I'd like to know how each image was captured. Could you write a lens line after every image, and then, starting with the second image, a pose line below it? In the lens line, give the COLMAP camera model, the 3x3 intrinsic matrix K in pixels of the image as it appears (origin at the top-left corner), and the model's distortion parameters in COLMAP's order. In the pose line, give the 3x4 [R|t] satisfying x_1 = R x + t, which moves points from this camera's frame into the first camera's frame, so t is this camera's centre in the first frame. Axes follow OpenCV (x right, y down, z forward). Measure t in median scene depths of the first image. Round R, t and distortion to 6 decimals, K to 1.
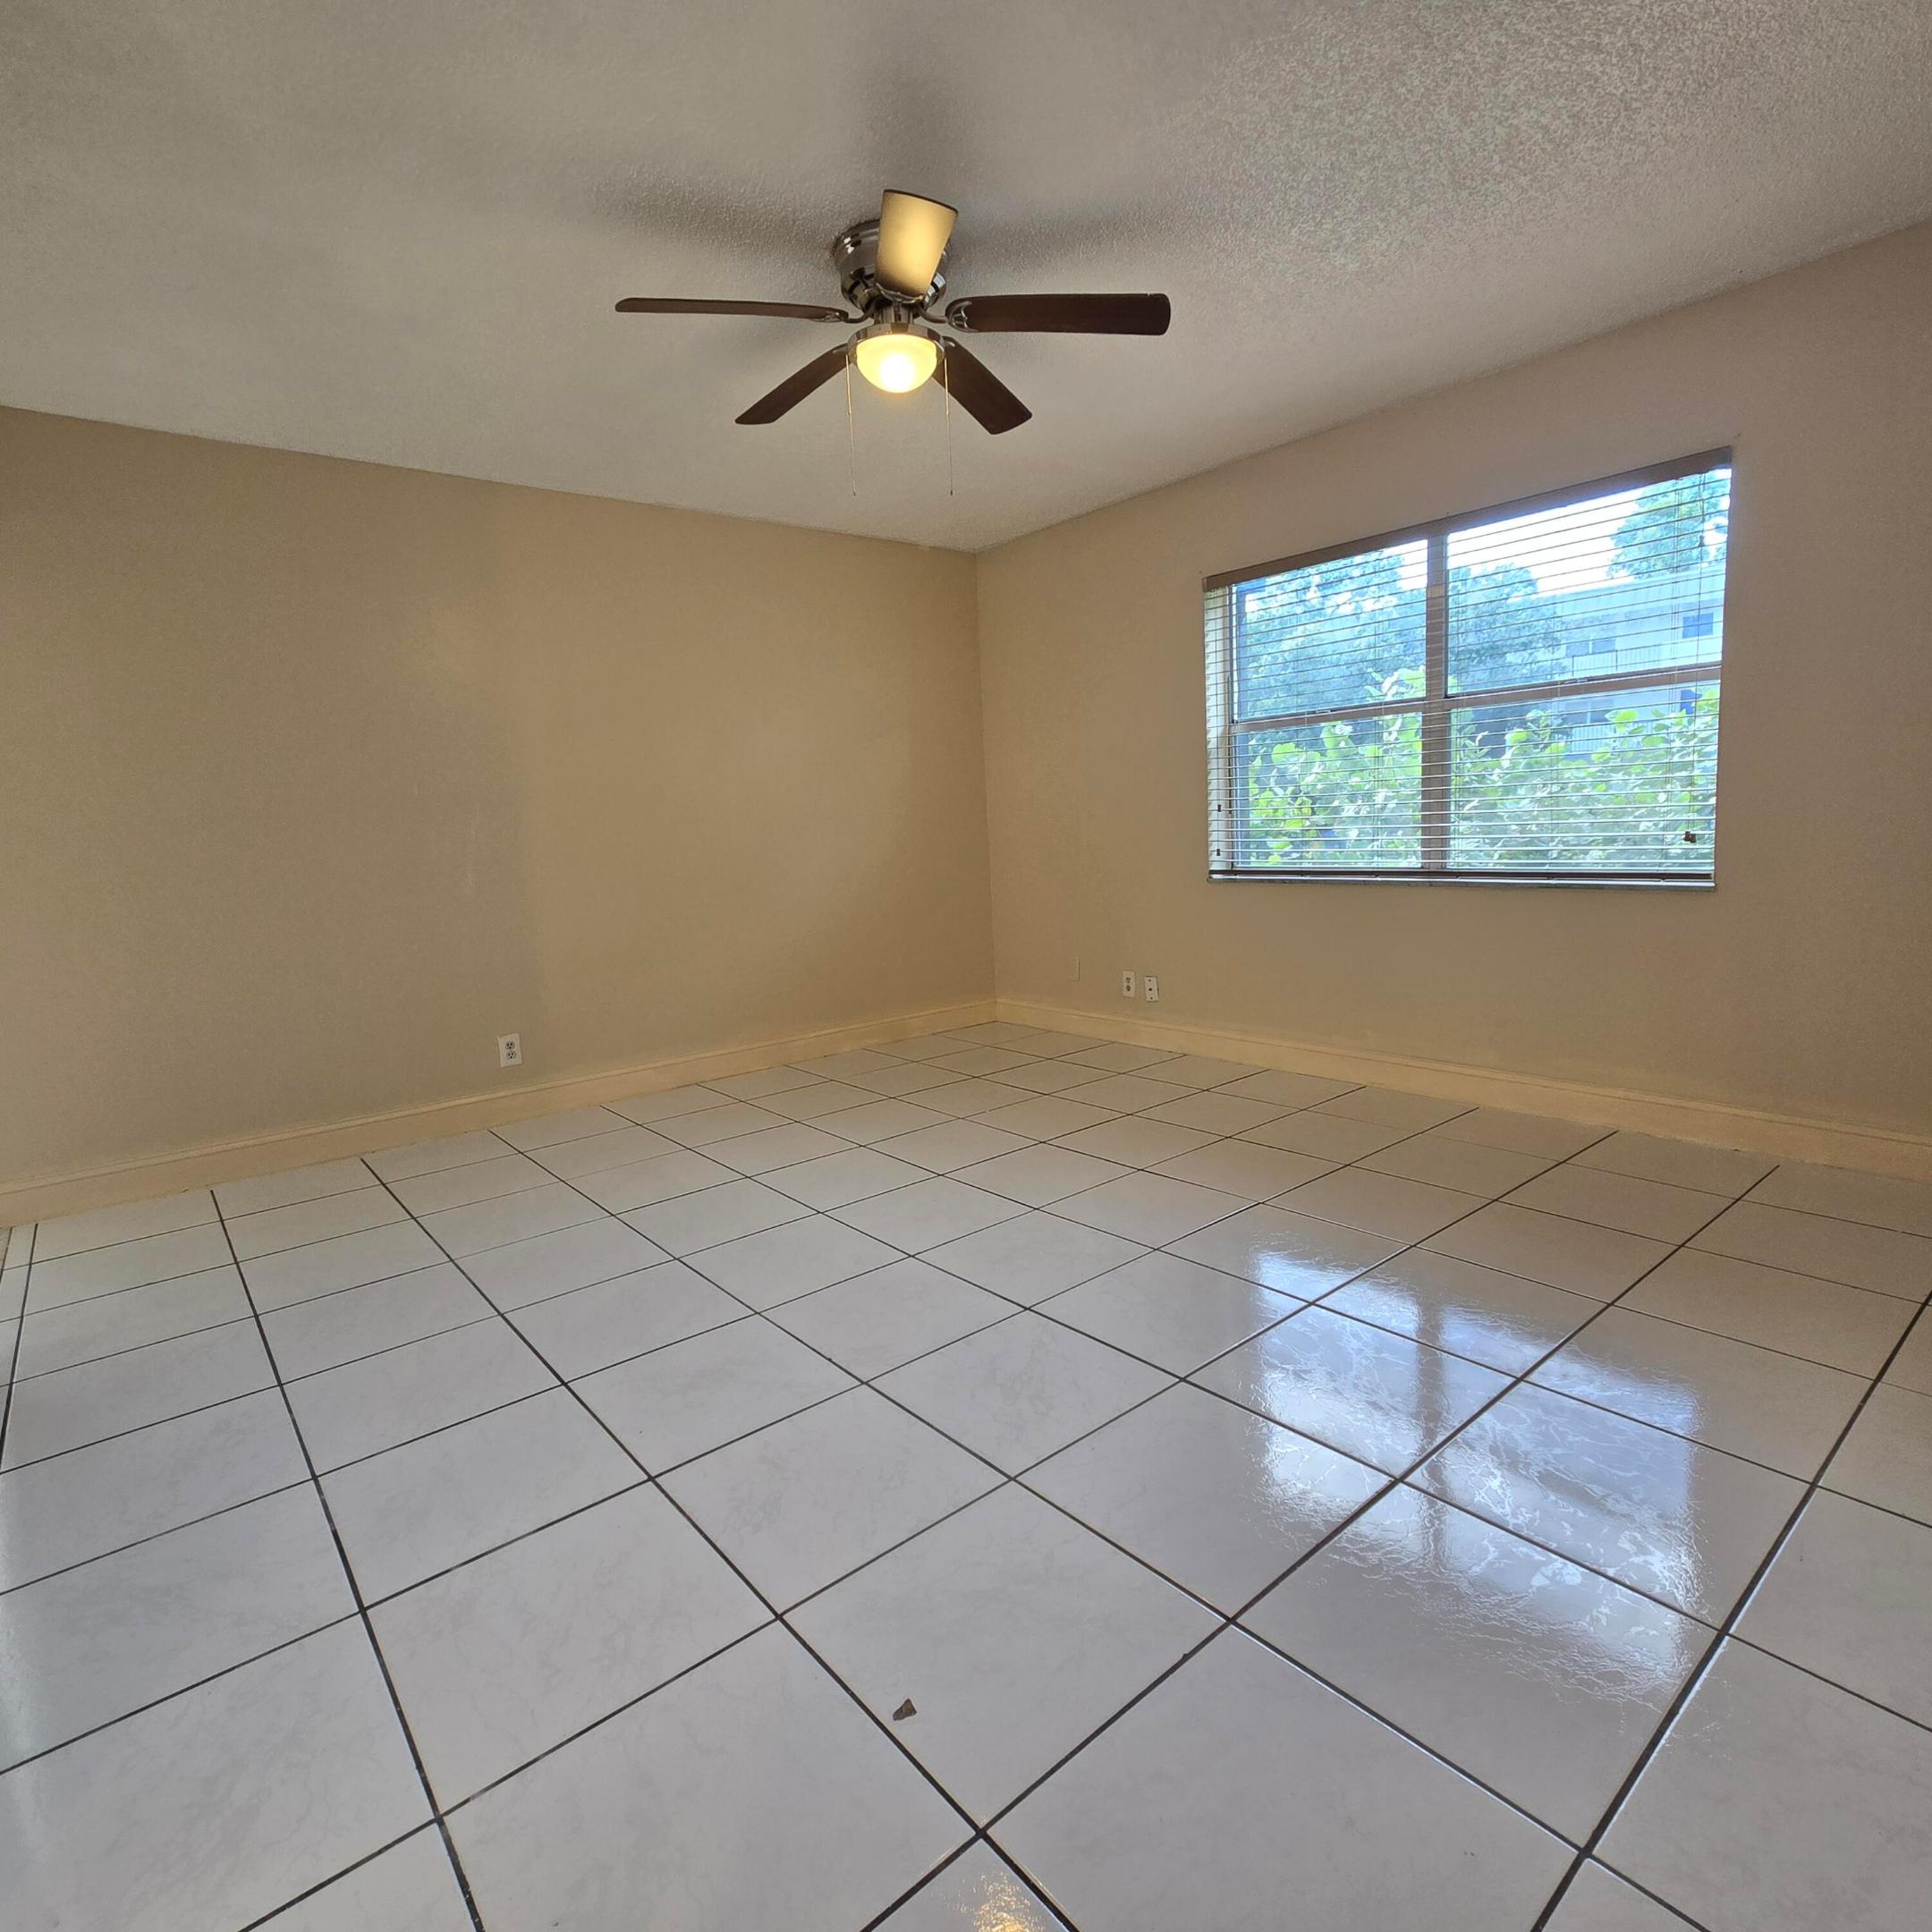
lens RADIAL K [[1055.4, 0, 964.9], [0, 1055.4, 969.1], [0, 0, 1]] dist [0.025122, -0.000147]
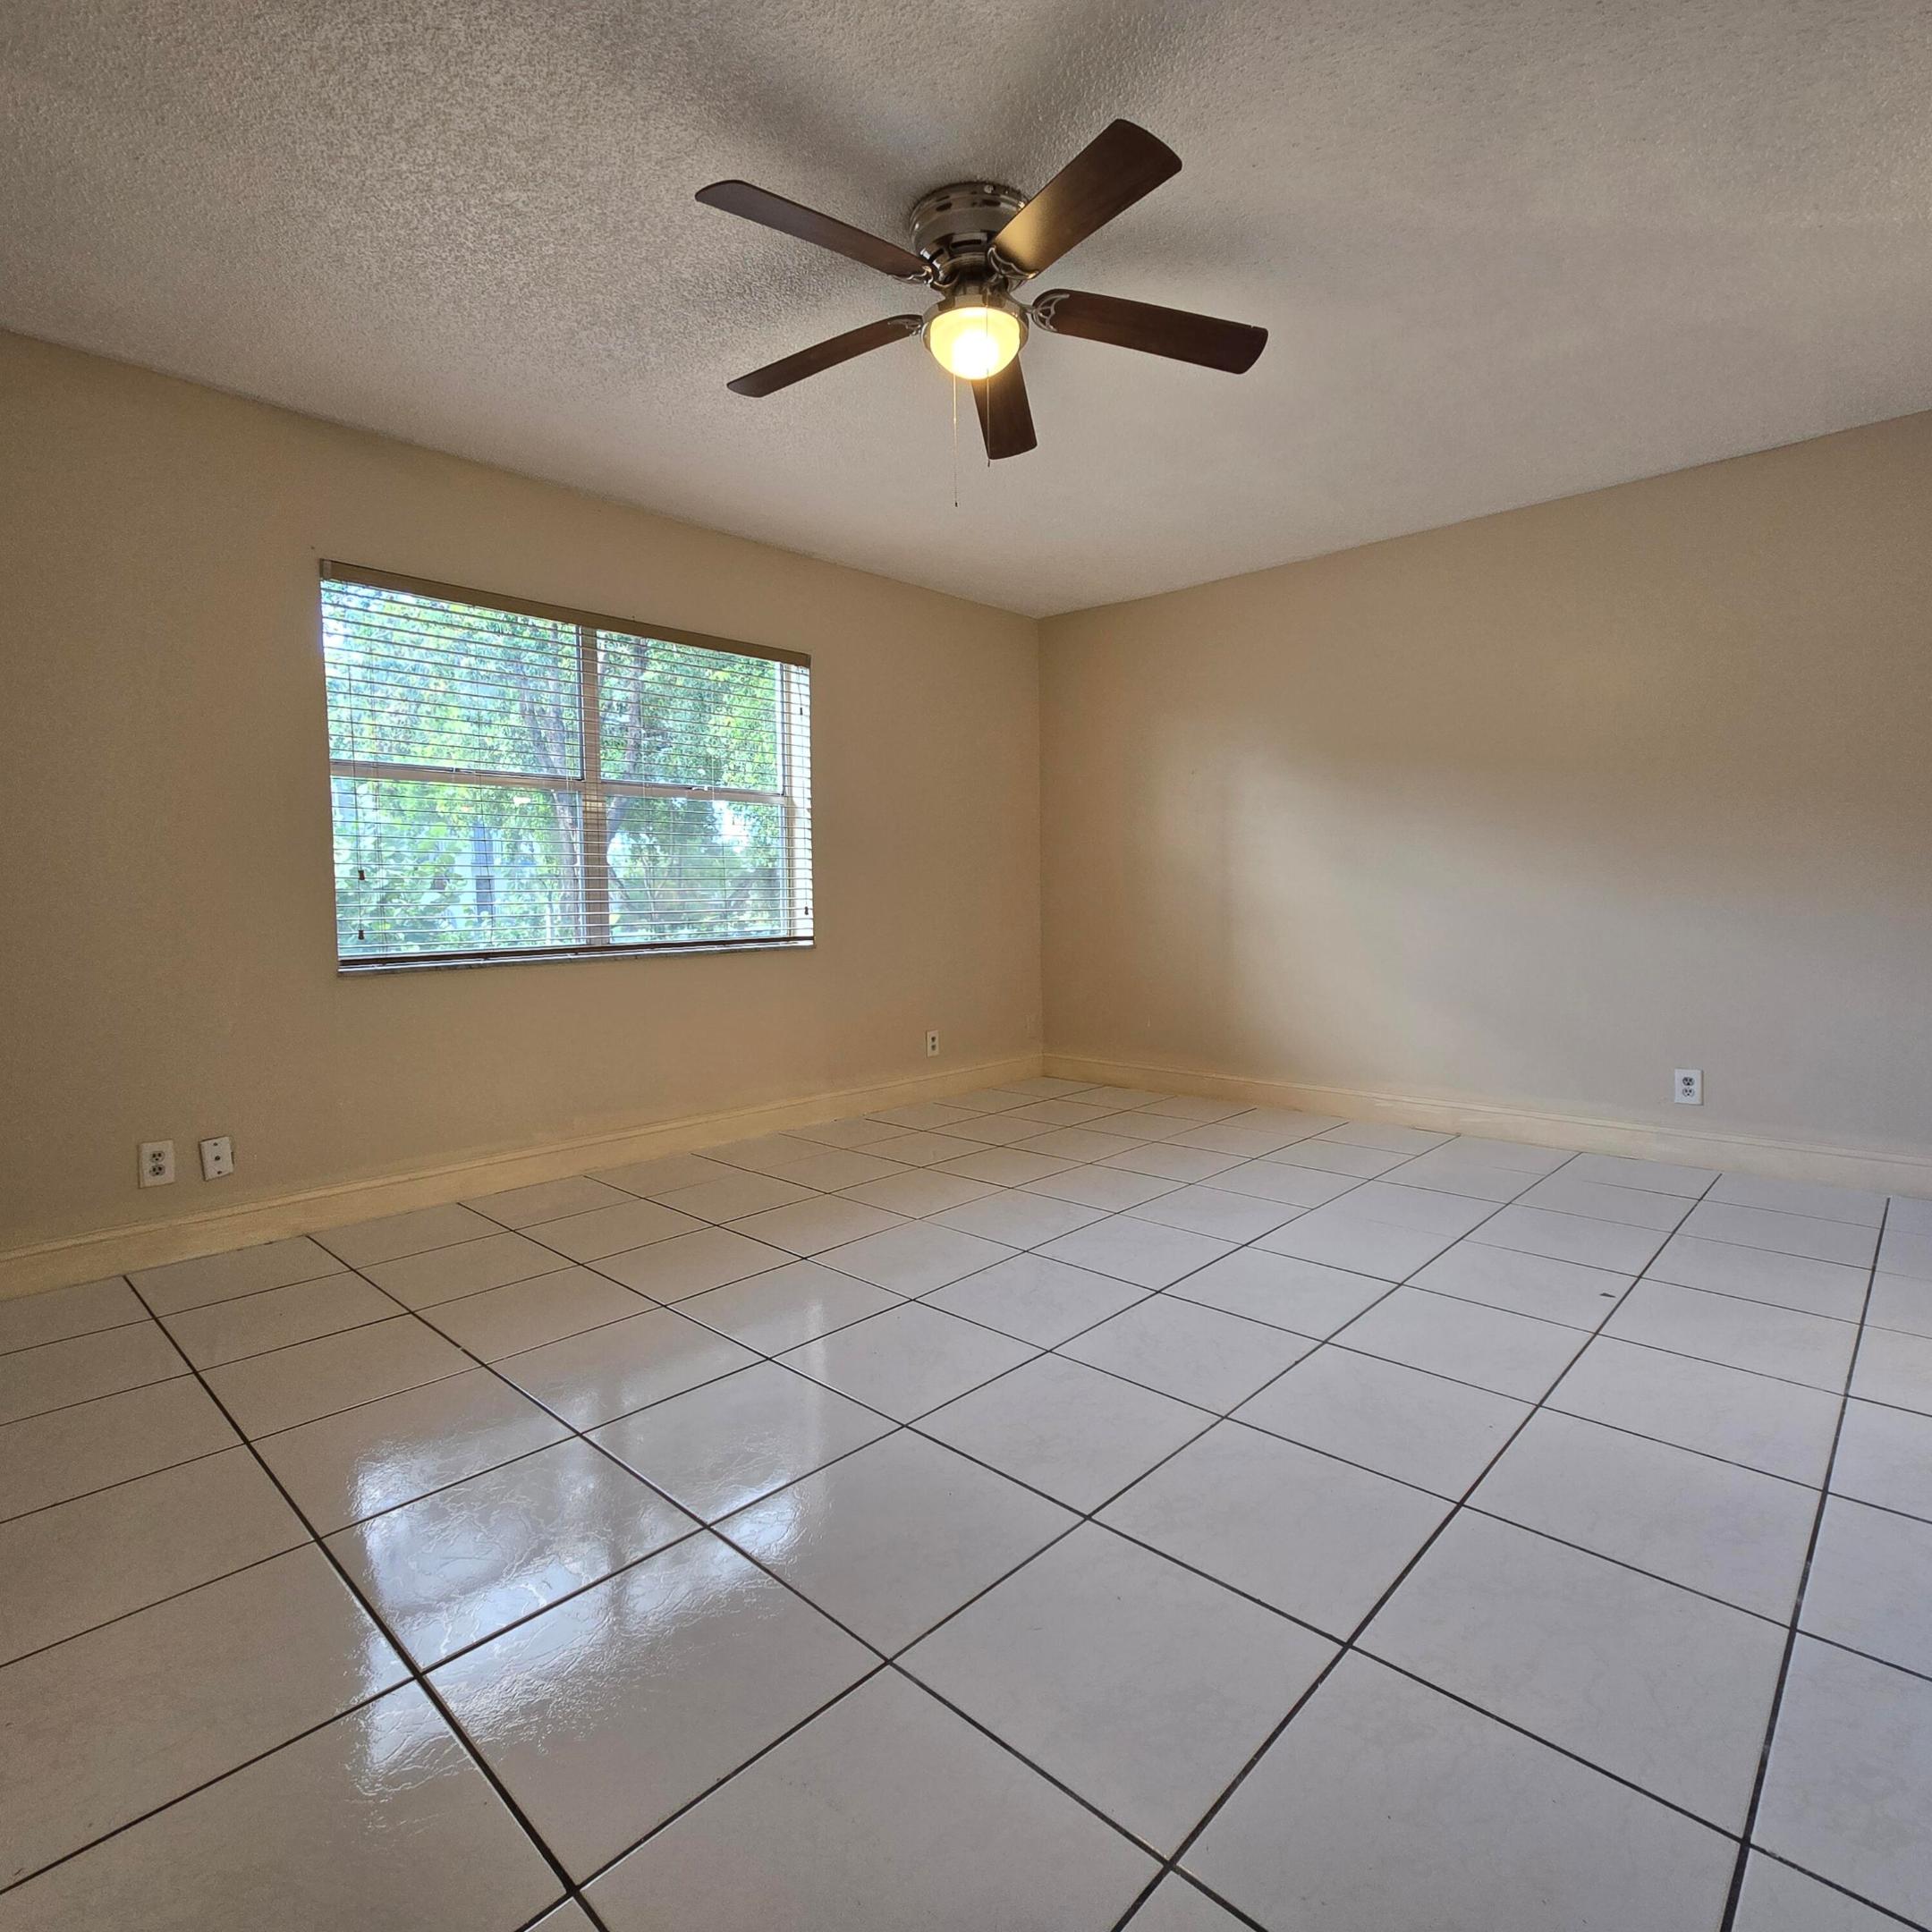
lens RADIAL K [[1055.7, 0, 972.3], [0, 1055.7, 962.1], [0, 0, 1]] dist [-0.001083, -0.000047]
pose [[-0.124632, -0.035467, 0.991569, -0.606739], [0.143687, 0.988181, 0.053406, -0.079275], [-0.981744, 0.149132, -0.118062, 0.758002]]
